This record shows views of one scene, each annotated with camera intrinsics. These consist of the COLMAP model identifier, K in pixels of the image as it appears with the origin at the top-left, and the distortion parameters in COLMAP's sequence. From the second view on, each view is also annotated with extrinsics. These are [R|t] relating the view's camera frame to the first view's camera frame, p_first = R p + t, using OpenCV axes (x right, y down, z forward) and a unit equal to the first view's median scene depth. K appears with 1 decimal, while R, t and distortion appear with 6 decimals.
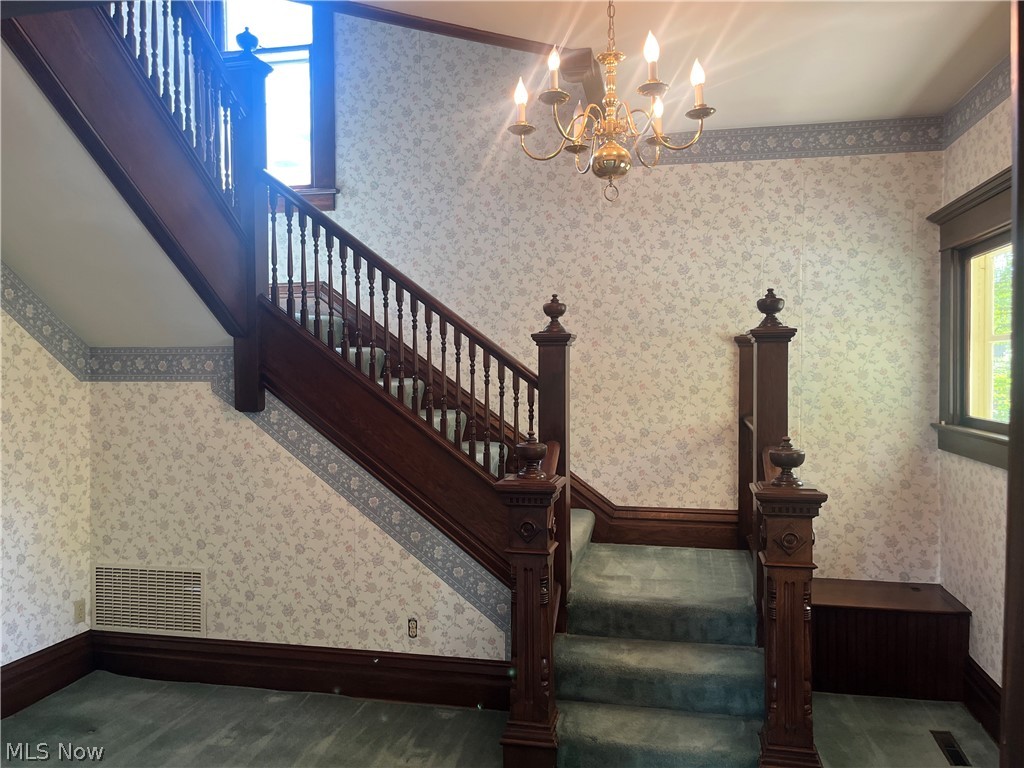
lens RADIAL K [[798.2, 0, 512.2], [0, 798.2, 382.0], [0, 0, 1]] dist [0.037667, -0.002502]
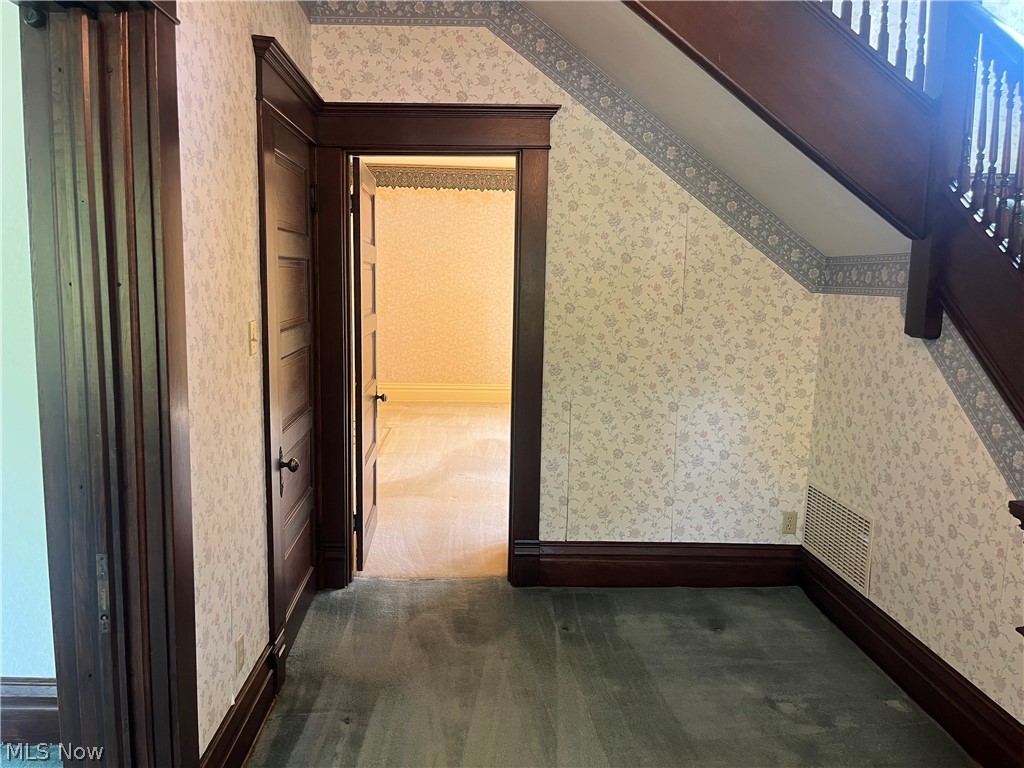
lens RADIAL K [[798.2, 0, 511.8], [0, 798.2, 381.7], [0, 0, 1]] dist [0.037667, -0.002502]
pose [[0.265332, 0.135909, -0.954530, 0.311472], [-0.036213, 0.990721, 0.130996, -0.008498], [0.963477, -0.000191, 0.267791, 0.414364]]
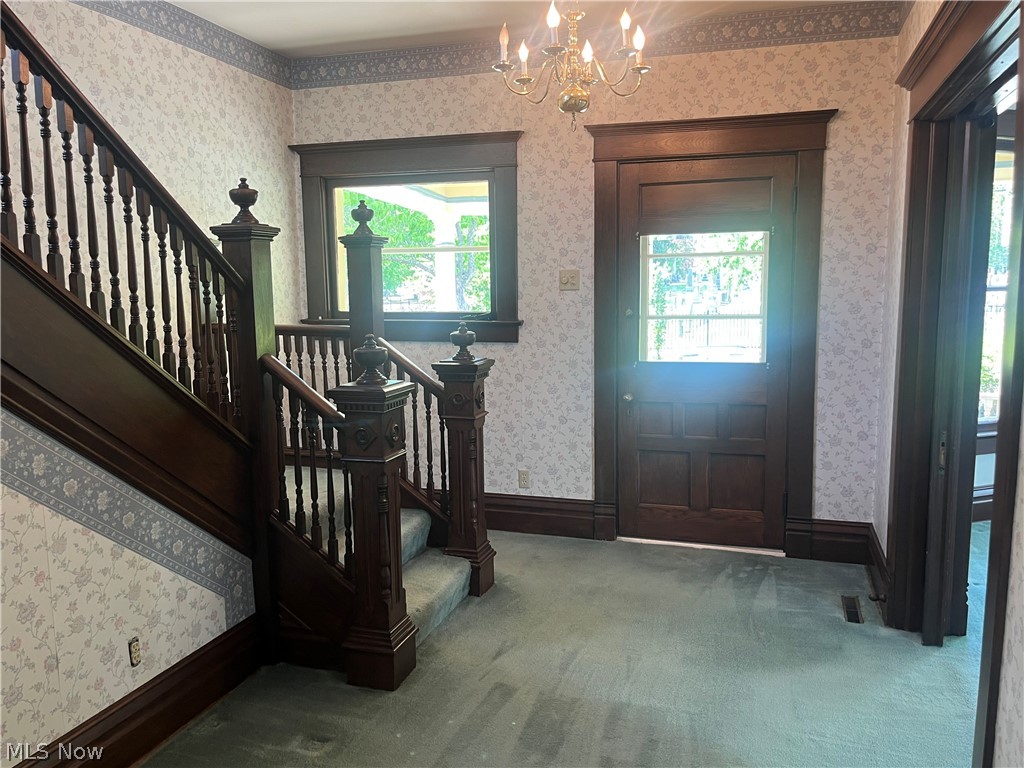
lens RADIAL K [[815.6, 0, 512.8], [0, 815.6, 387.4], [0, 0, 1]] dist [0.038267, 0.001464]
pose [[0.101437, -0.128978, 0.986446, -0.732100], [0.027005, 0.991552, 0.126869, 0.004442], [-0.994475, 0.013770, 0.104063, 0.589198]]
